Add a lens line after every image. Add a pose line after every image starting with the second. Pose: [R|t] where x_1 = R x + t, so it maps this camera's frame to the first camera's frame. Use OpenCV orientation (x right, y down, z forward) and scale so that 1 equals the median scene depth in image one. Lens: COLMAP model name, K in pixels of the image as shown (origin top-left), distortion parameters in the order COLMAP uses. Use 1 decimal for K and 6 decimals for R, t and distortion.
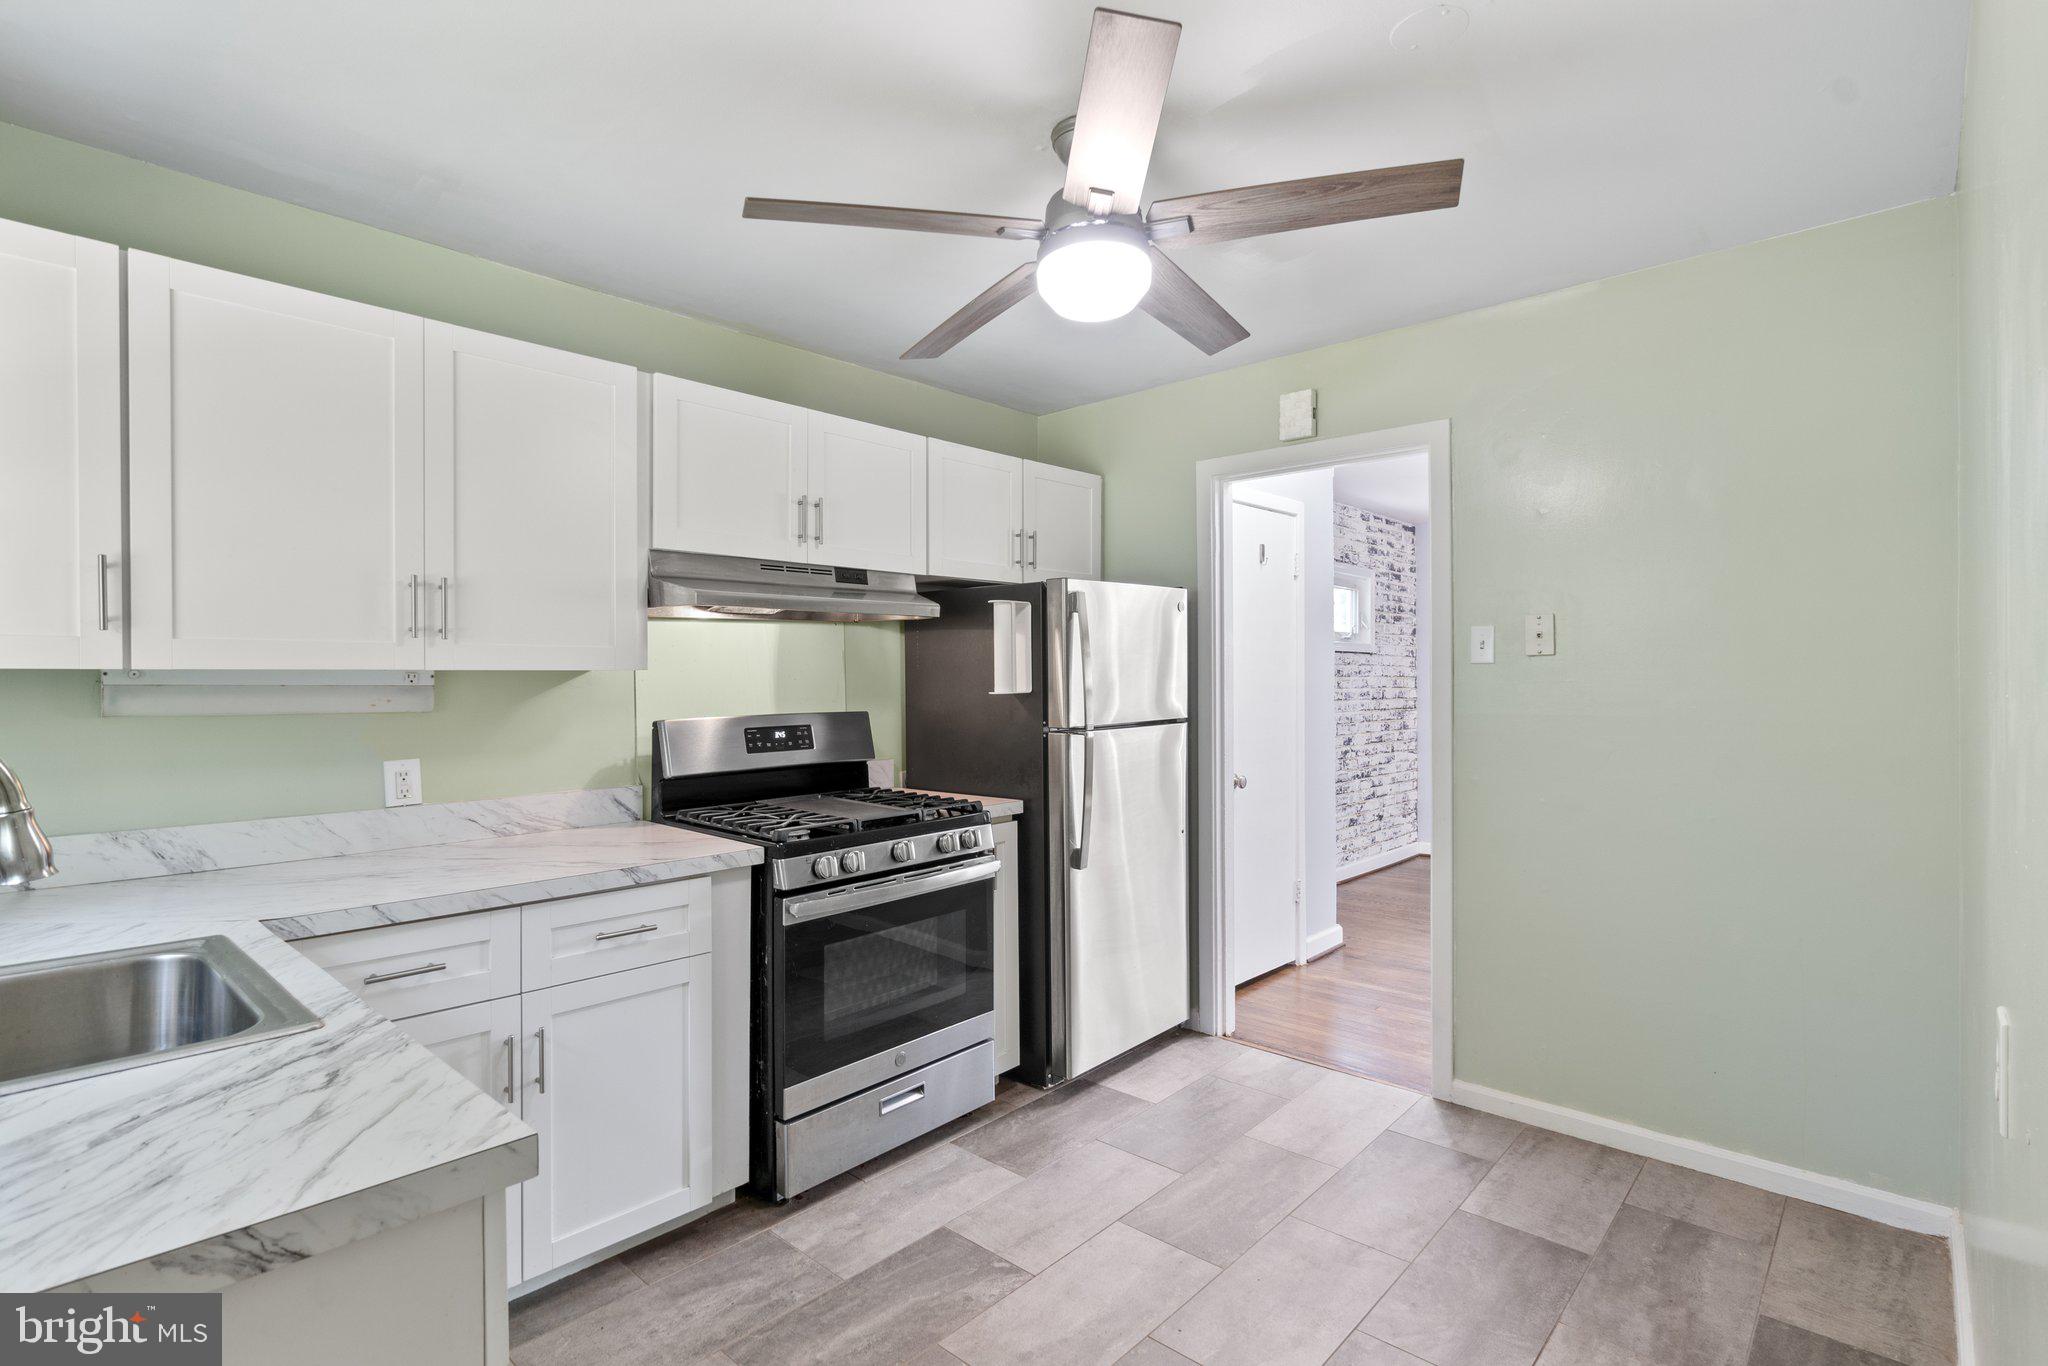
lens RADIAL K [[1013.5, 0, 1013.1], [0, 1013.5, 674.5], [0, 0, 1]] dist [-0.008333, -0.001381]
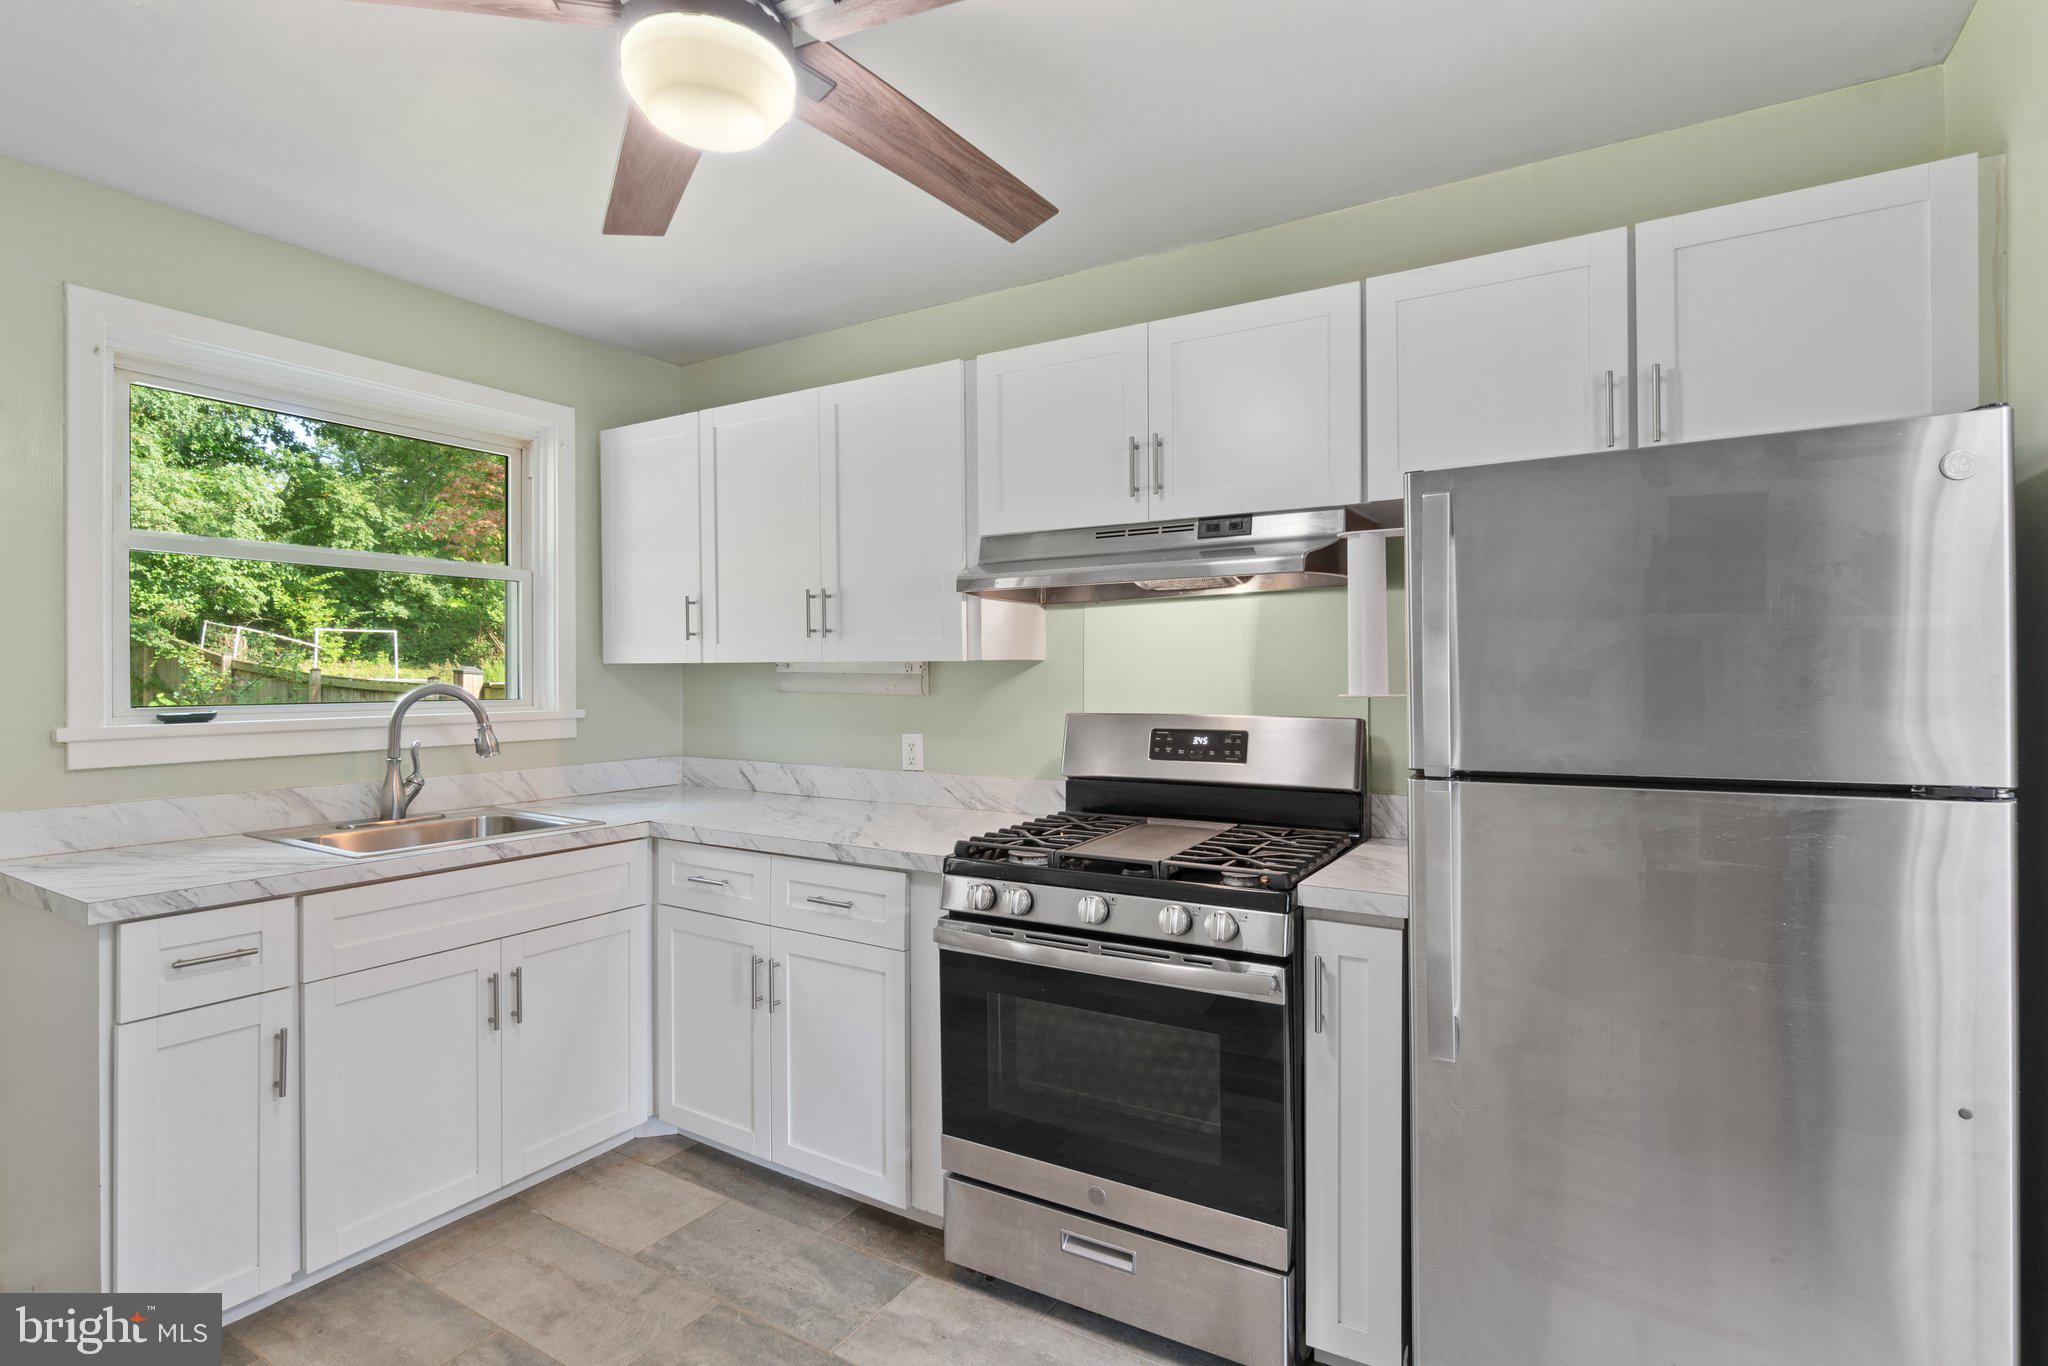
lens RADIAL K [[1013.5, 0, 1012.6], [0, 1013.5, 672.8], [0, 0, 1]] dist [-0.008333, -0.001381]
pose [[0.178019, 0.004610, -0.984016, 0.549789], [0.002812, 0.999983, 0.005193, 0.002531], [0.984023, -0.003691, 0.178003, 0.761676]]
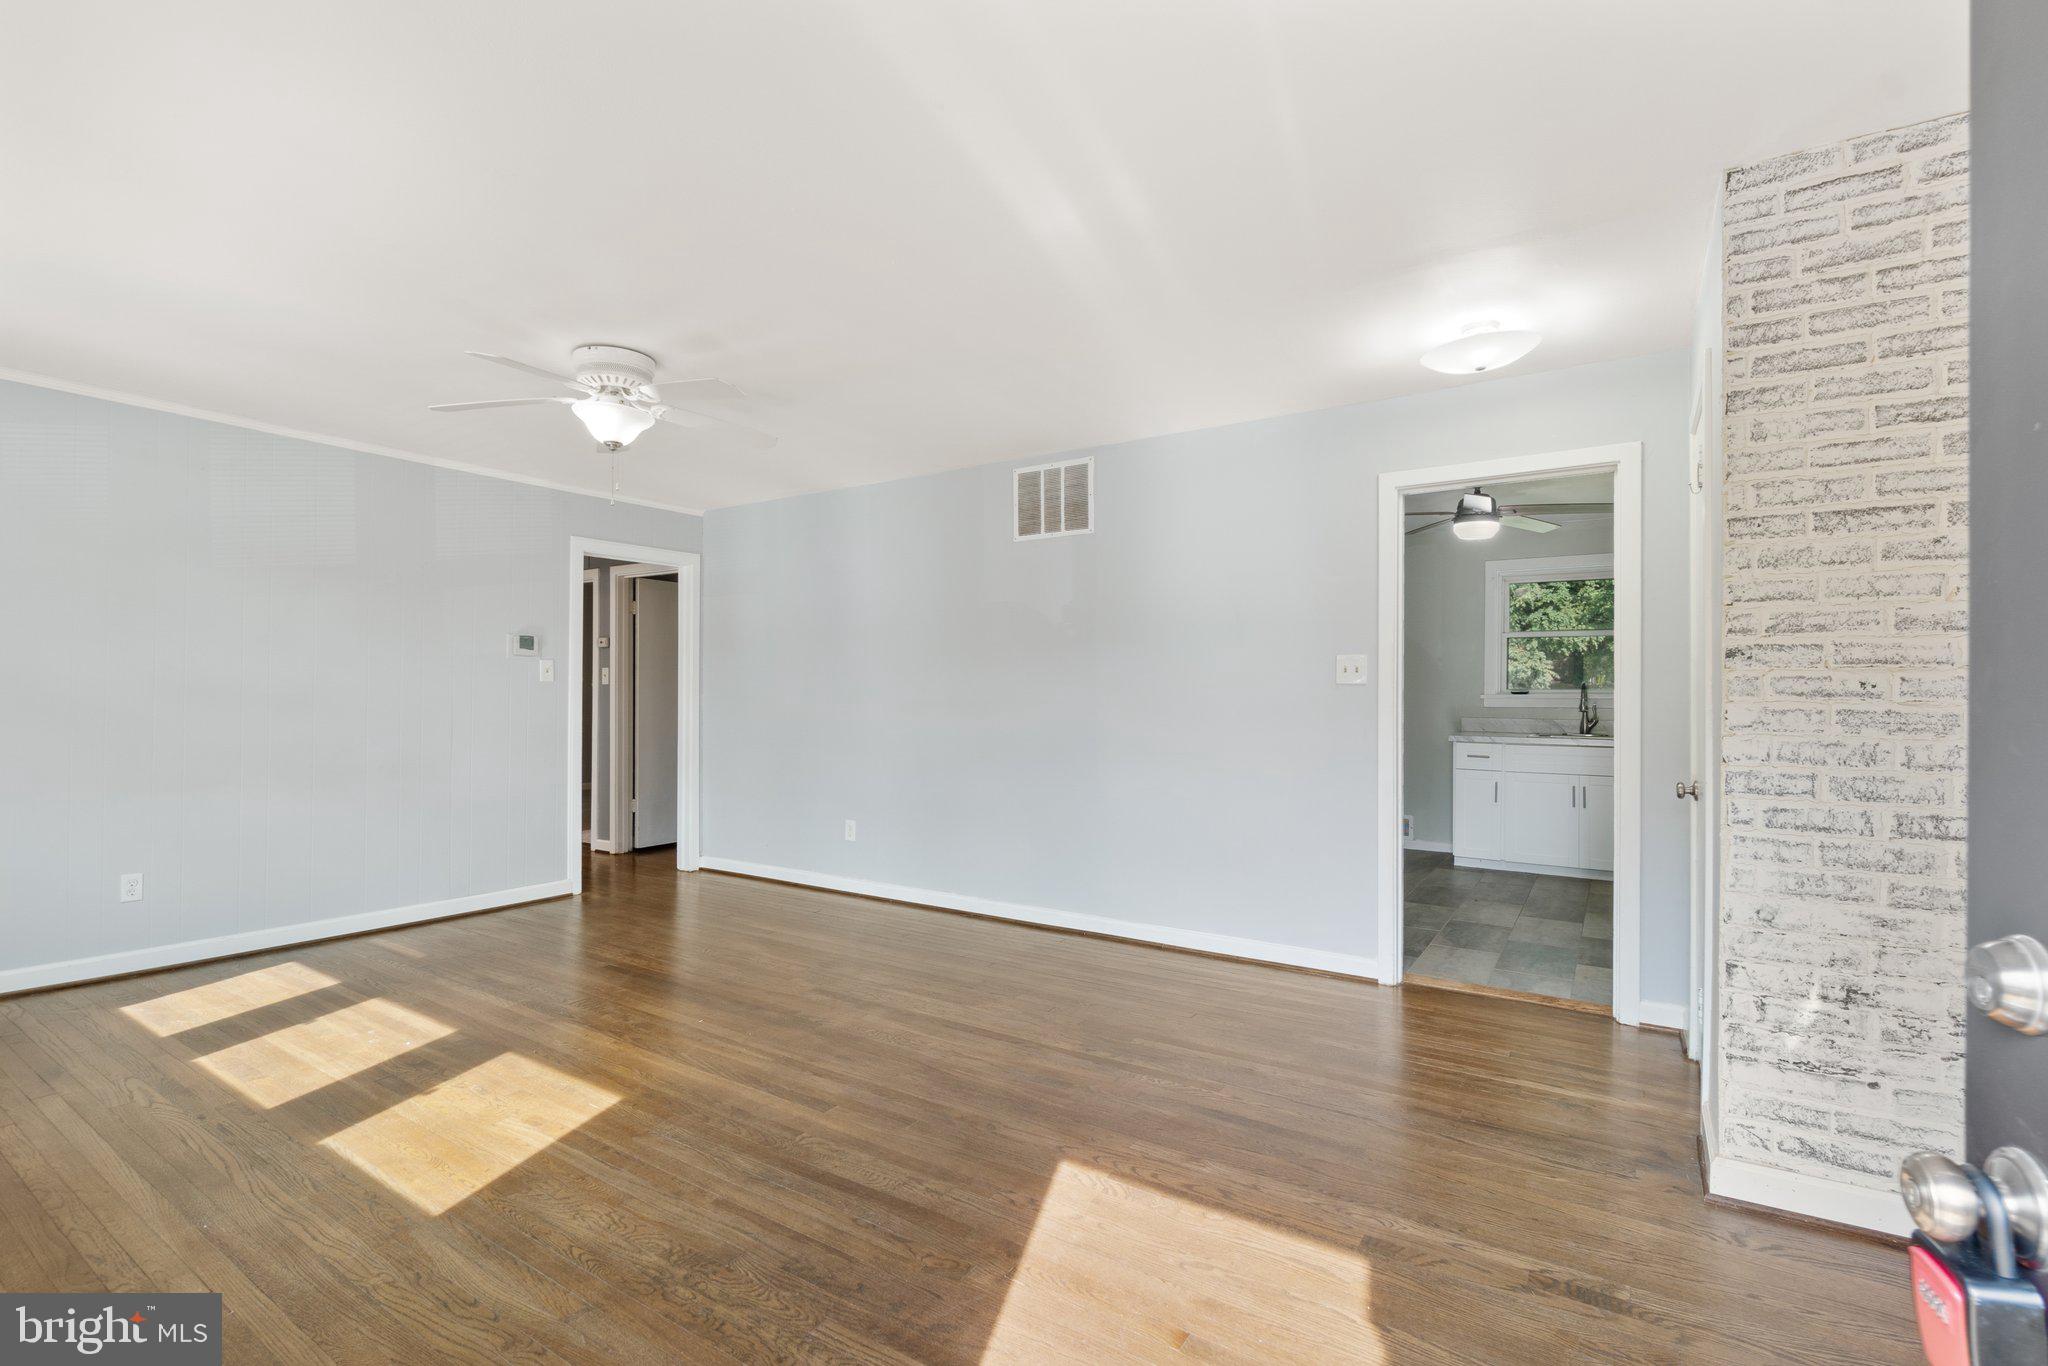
lens RADIAL K [[919.5, 0, 1021.5], [0, 919.5, 703.1], [0, 0, 1]] dist [-0.007230, -0.000632]
pose [[-0.987258, 0.005231, -0.159043, 1.205432], [0.003999, 0.999959, 0.008066, 0.043746], [0.159079, 0.007327, -0.987239, 2.307469]]
